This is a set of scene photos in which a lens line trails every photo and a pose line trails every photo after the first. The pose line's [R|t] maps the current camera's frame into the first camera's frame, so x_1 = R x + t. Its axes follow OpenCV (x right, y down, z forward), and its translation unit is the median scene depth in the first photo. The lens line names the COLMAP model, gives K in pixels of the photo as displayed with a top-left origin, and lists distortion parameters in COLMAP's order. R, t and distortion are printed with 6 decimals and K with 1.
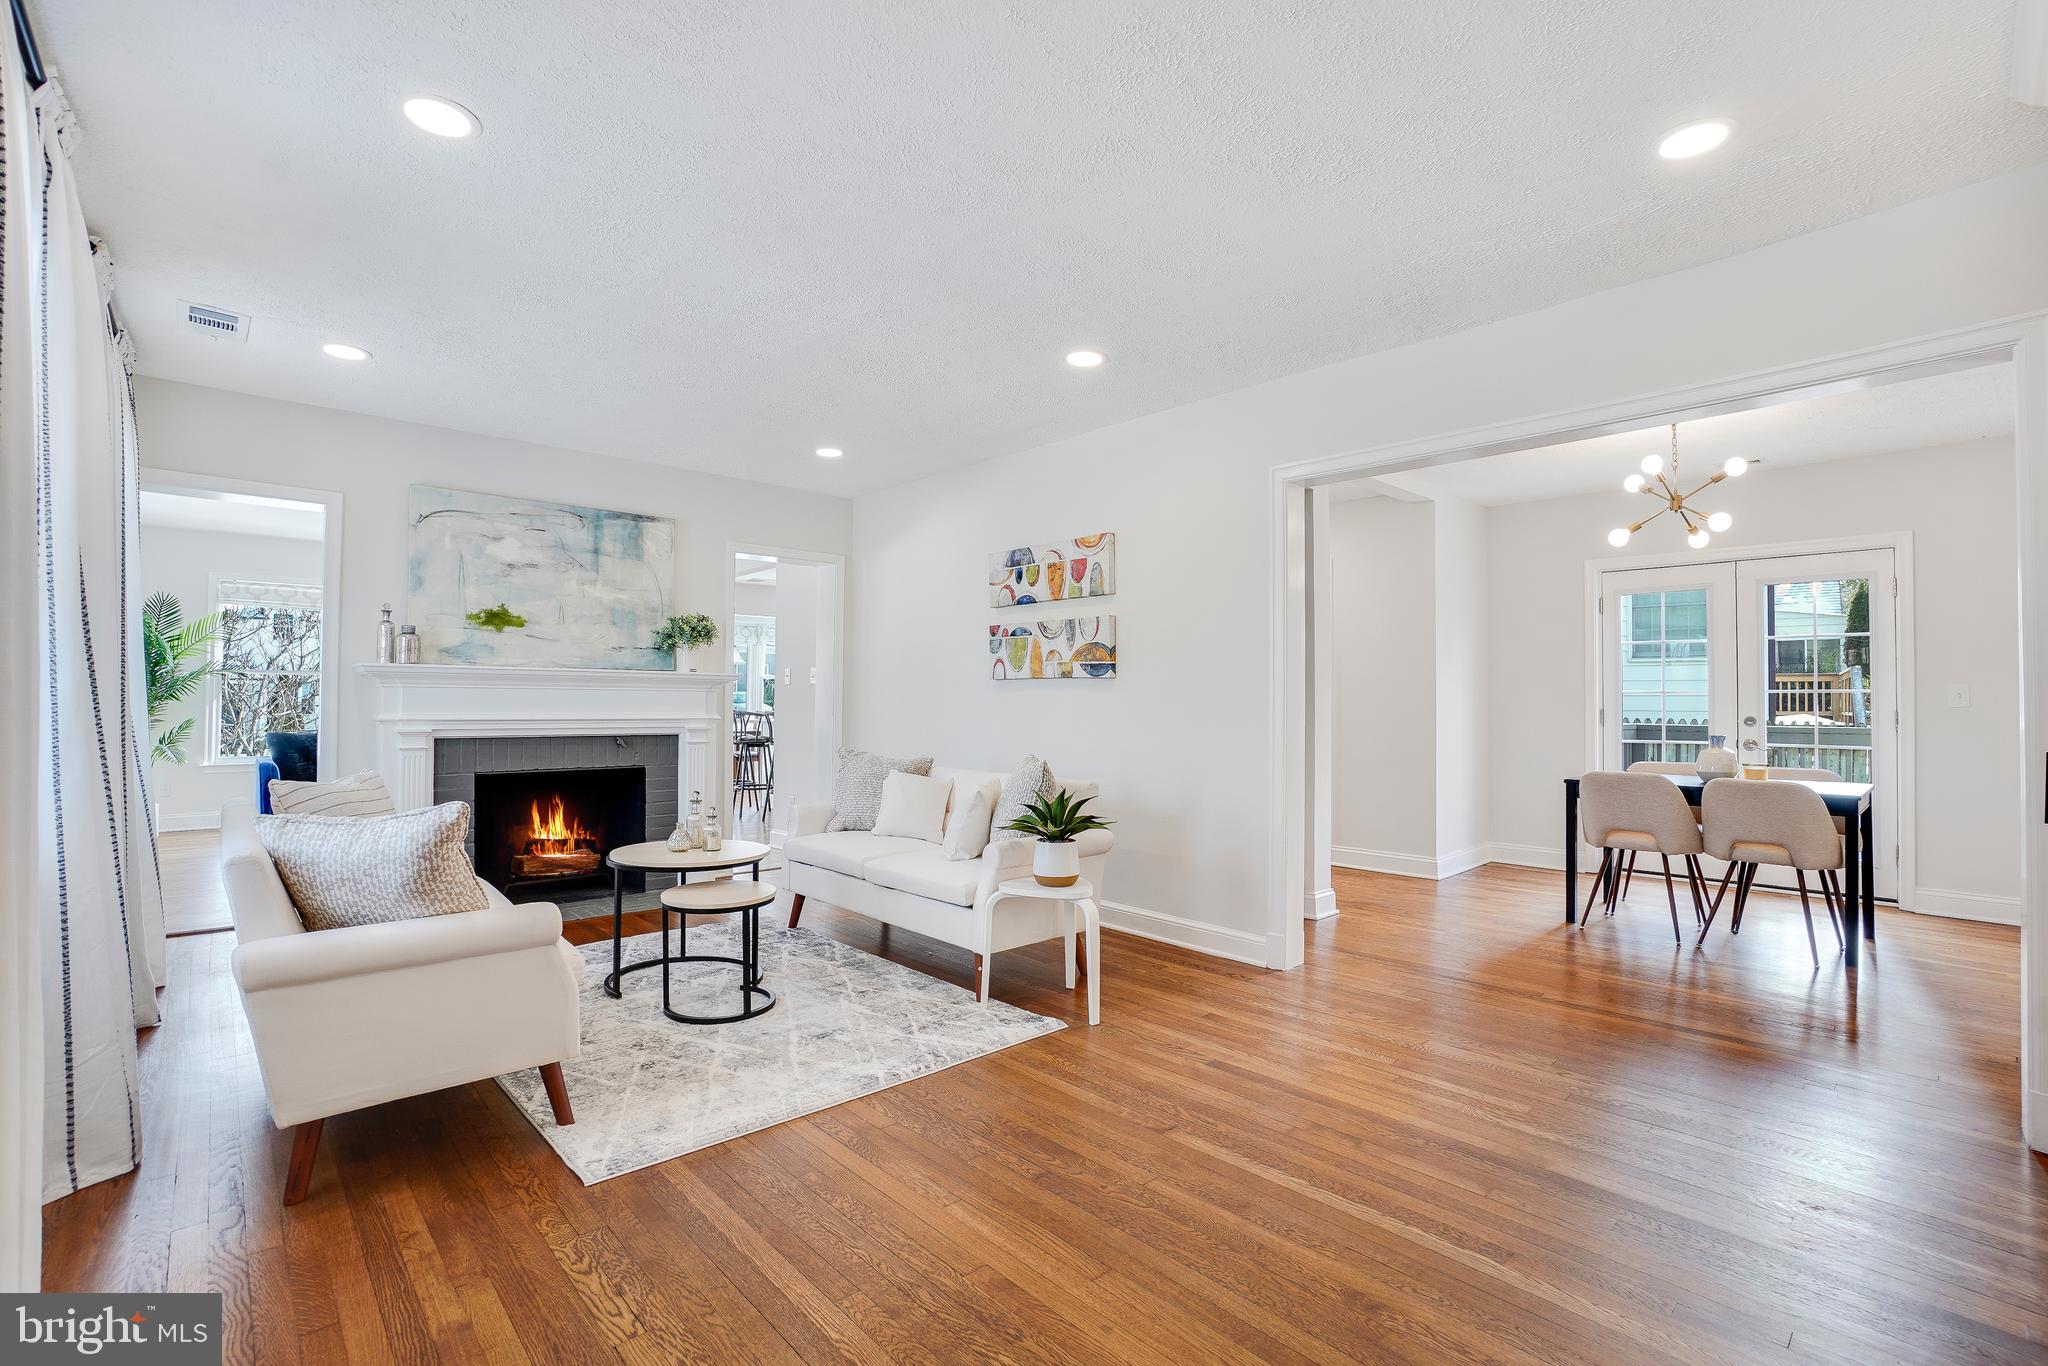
lens RADIAL K [[936.6, 0, 1036.8], [0, 936.6, 702.5], [0, 0, 1]] dist [-0.031761, 0.001262]
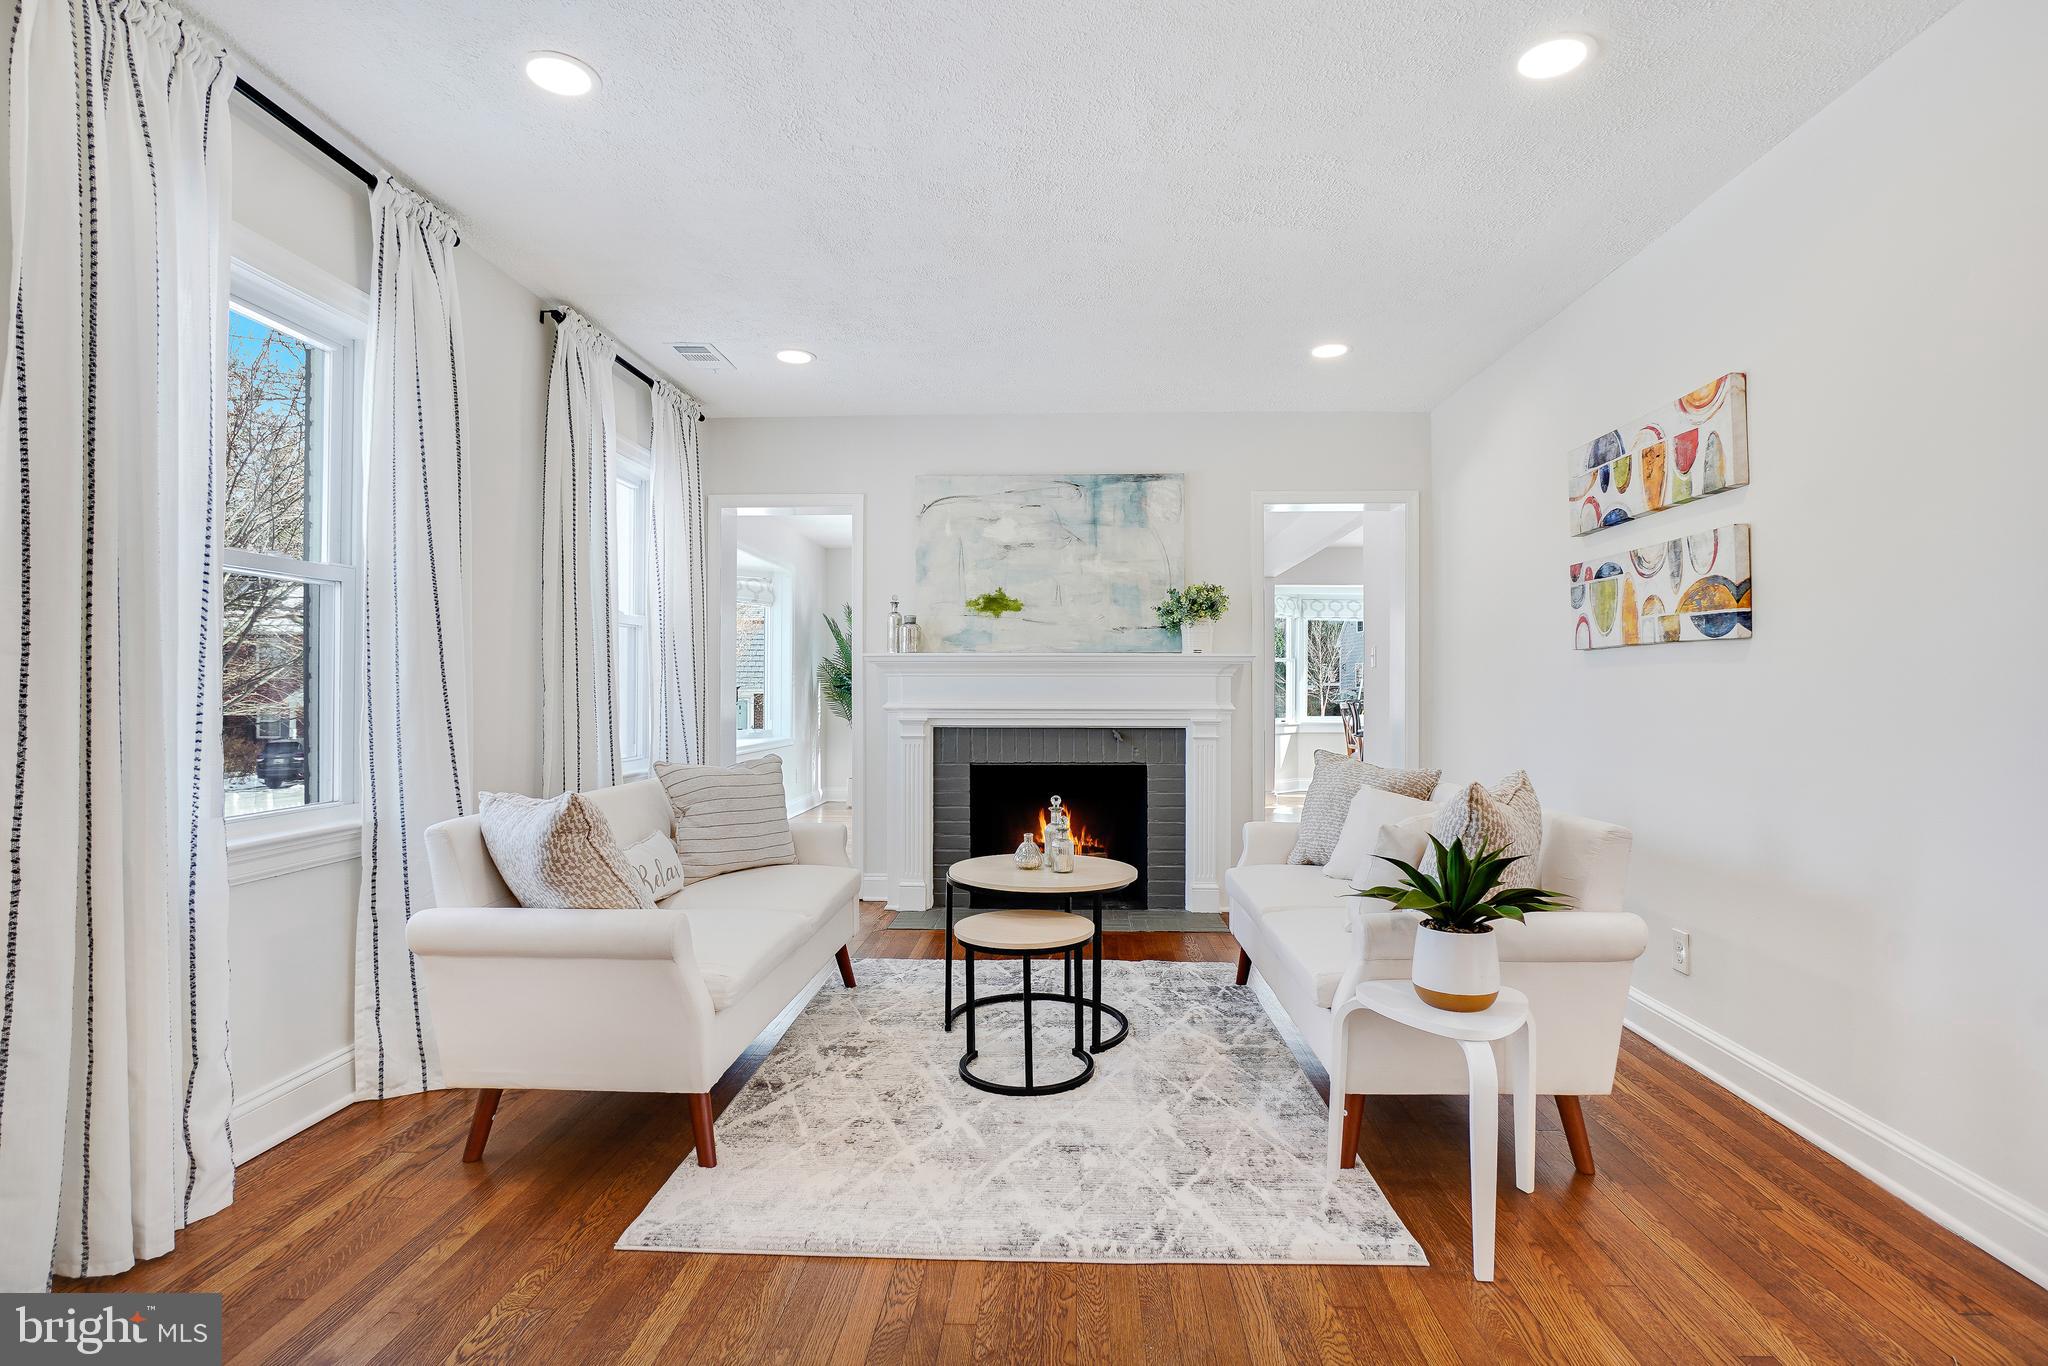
lens RADIAL K [[1032.4, 0, 1025.2], [0, 1032.4, 694.0], [0, 0, 1]] dist [-0.025228, 0.001568]
pose [[0.698333, -0.003770, -0.715763, 0.213473], [0.003540, 0.999992, -0.001813, 0.005705], [0.715764, -0.001268, 0.698341, 0.286162]]
